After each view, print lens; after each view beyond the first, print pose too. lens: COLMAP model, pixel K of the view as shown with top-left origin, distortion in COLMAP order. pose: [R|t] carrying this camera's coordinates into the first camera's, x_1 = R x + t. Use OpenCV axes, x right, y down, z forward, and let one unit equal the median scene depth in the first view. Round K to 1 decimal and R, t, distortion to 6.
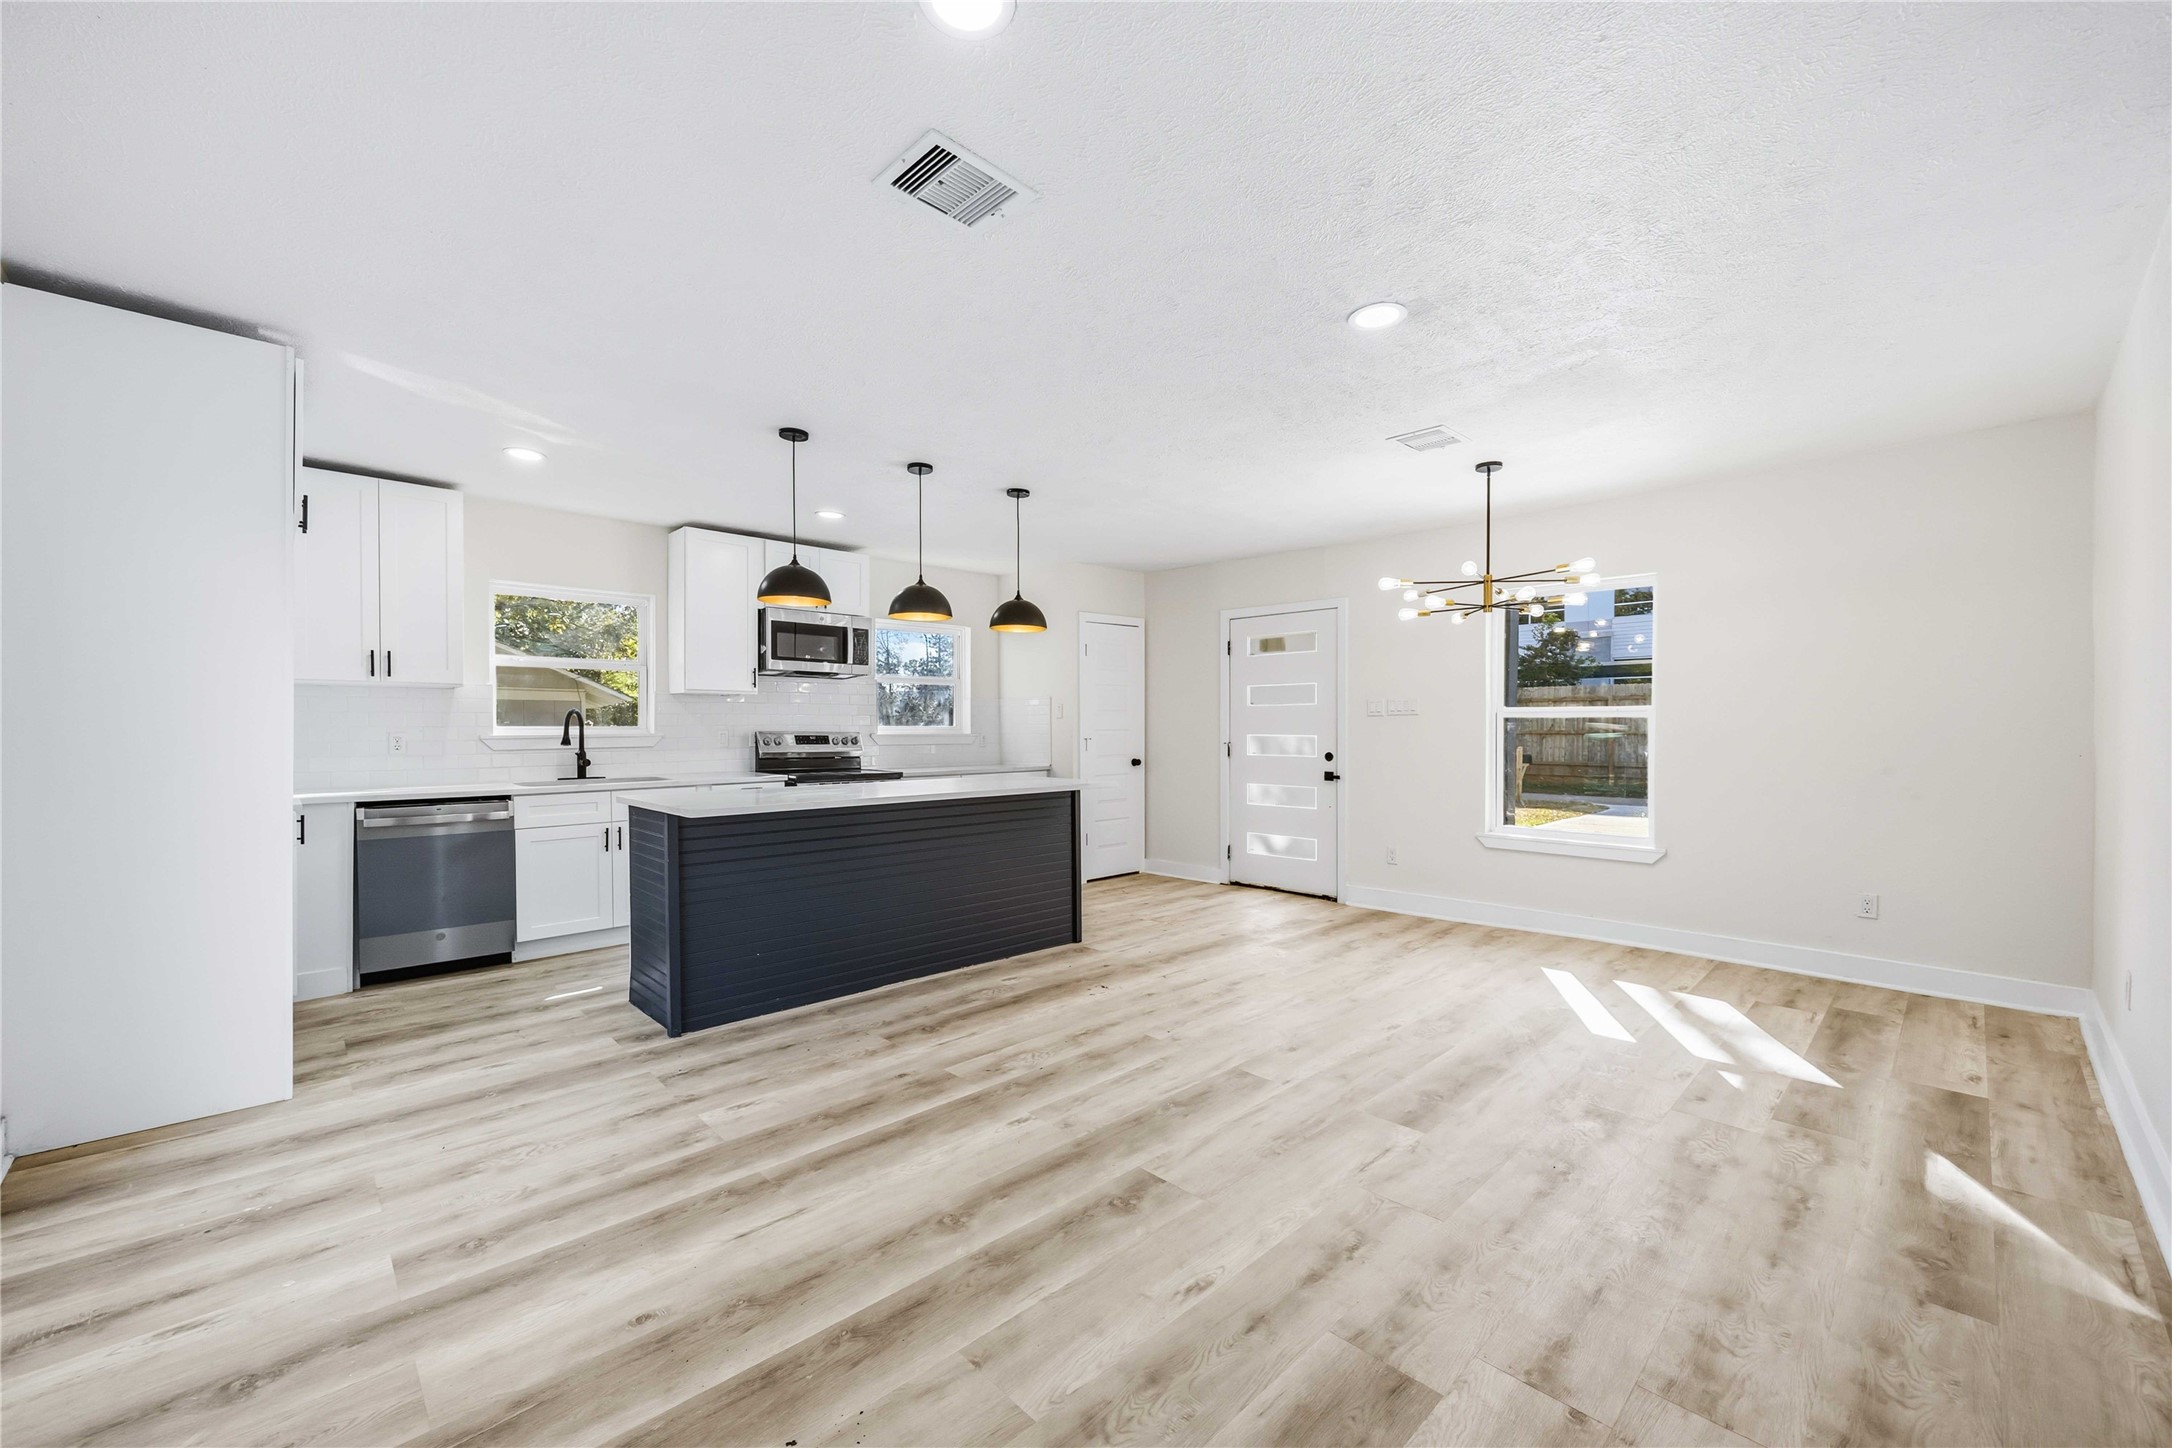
lens RADIAL K [[825.2, 0, 1094.6], [0, 825.2, 733.5], [0, 0, 1]] dist [-0.001111, -0.000889]
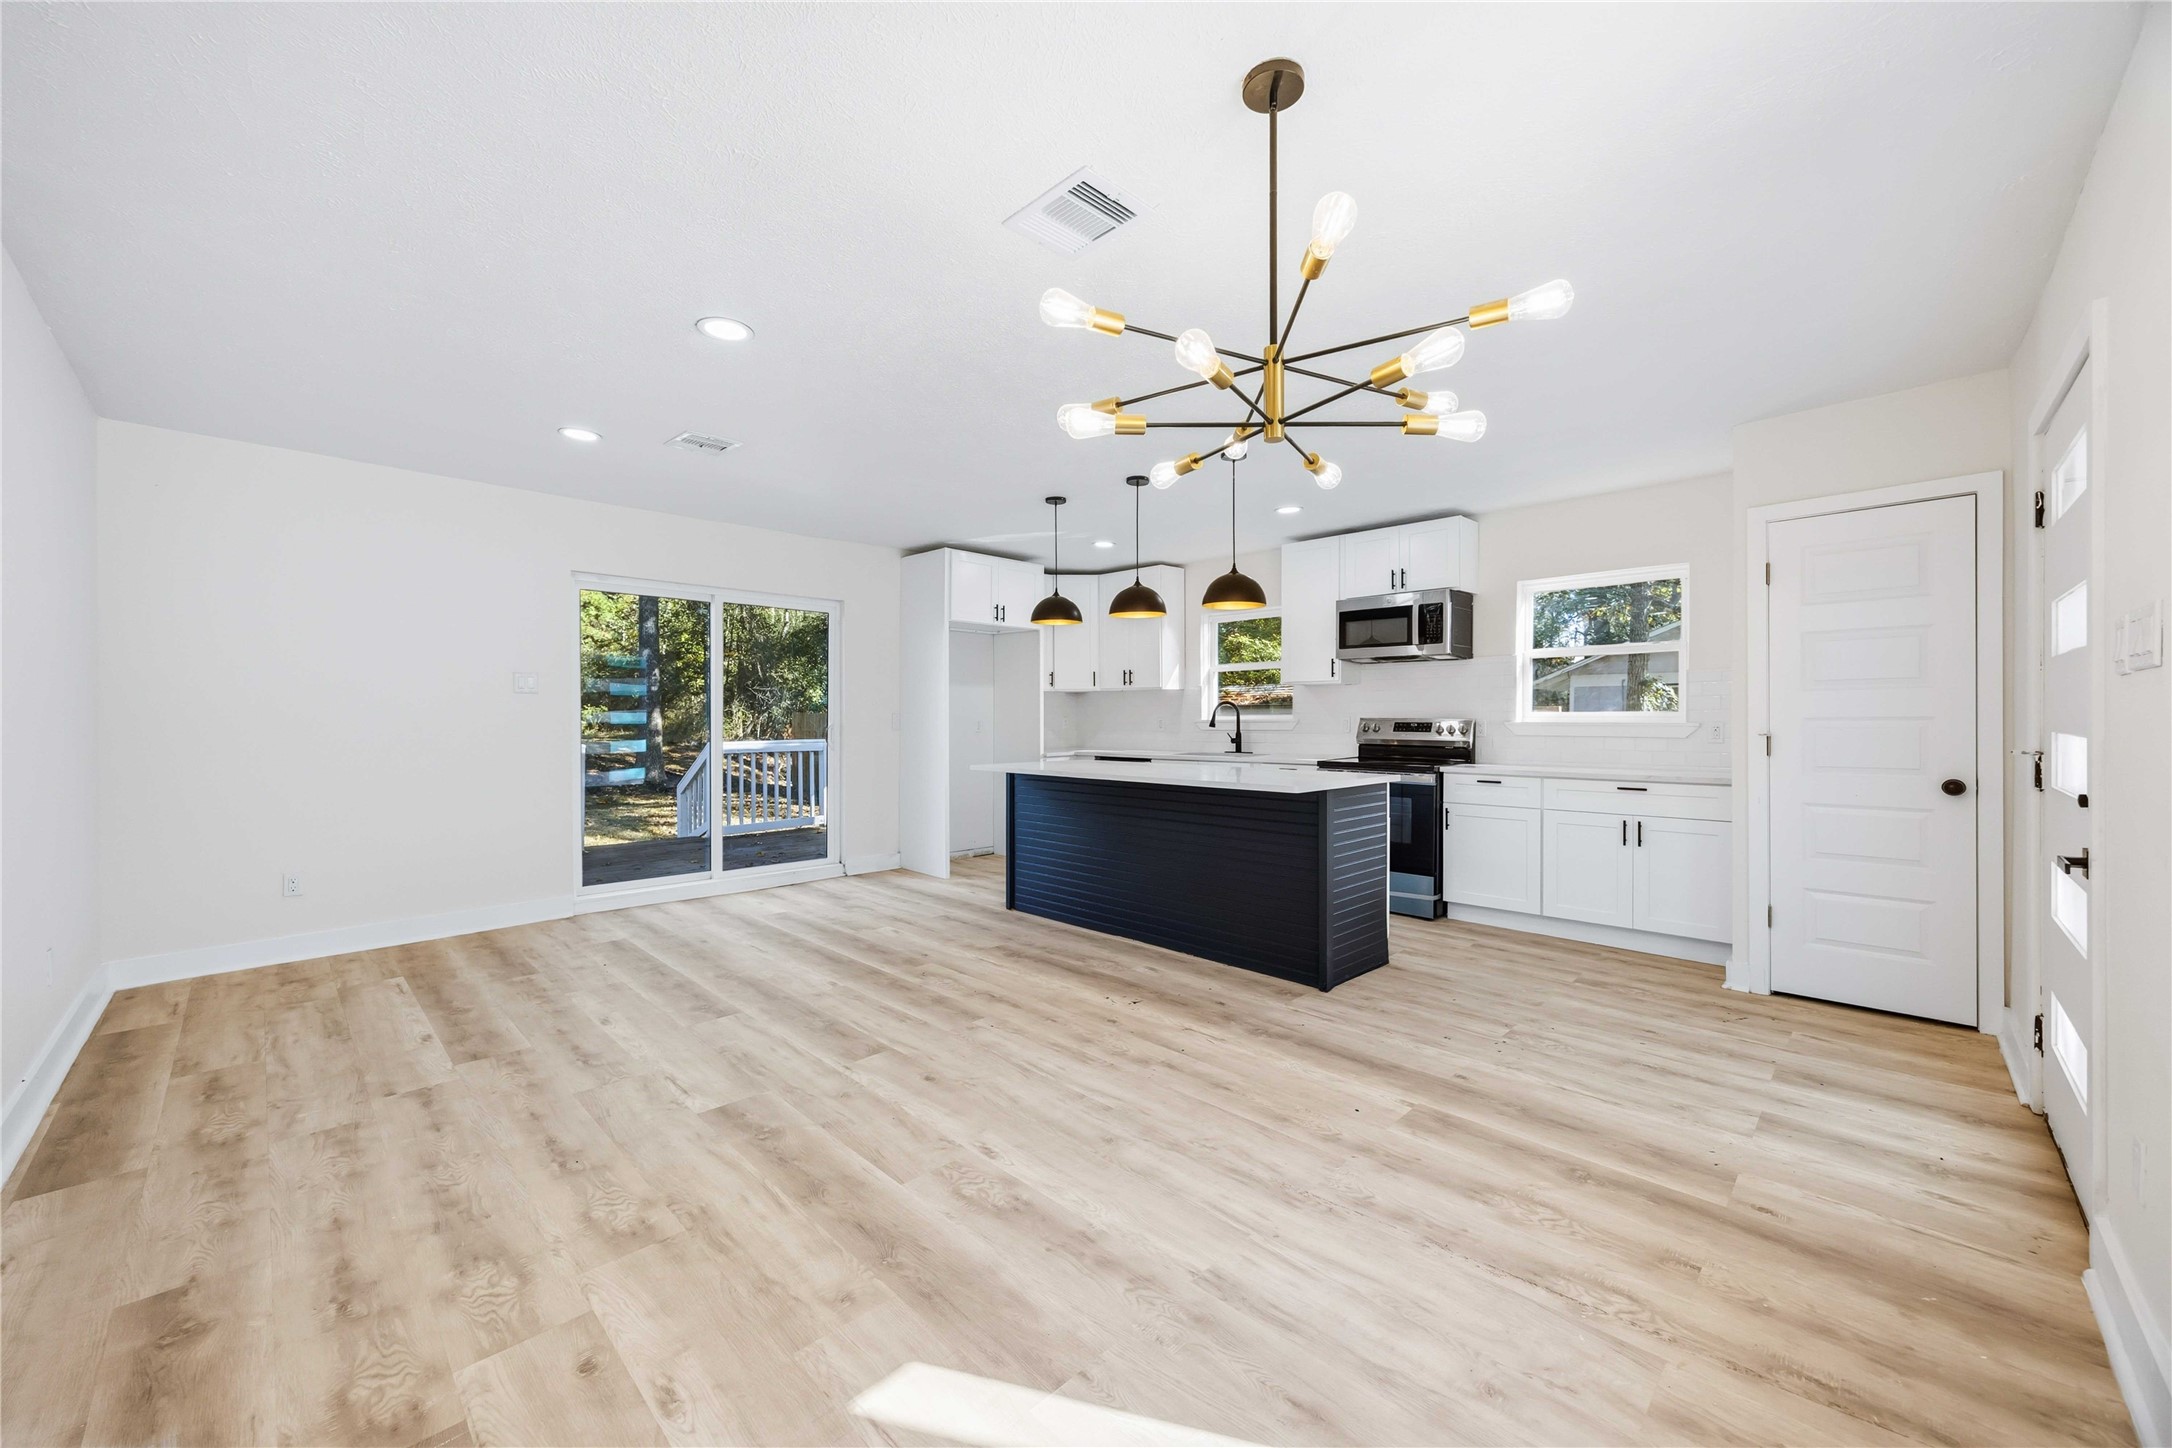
lens RADIAL K [[825.2, 0, 1095.0], [0, 825.2, 714.5], [0, 0, 1]] dist [-0.001111, -0.000889]
pose [[0.038700, 0.000935, -0.999250, 1.132252], [-0.003188, 0.999995, 0.000812, -0.012282], [0.999246, 0.003154, 0.038703, 1.138322]]
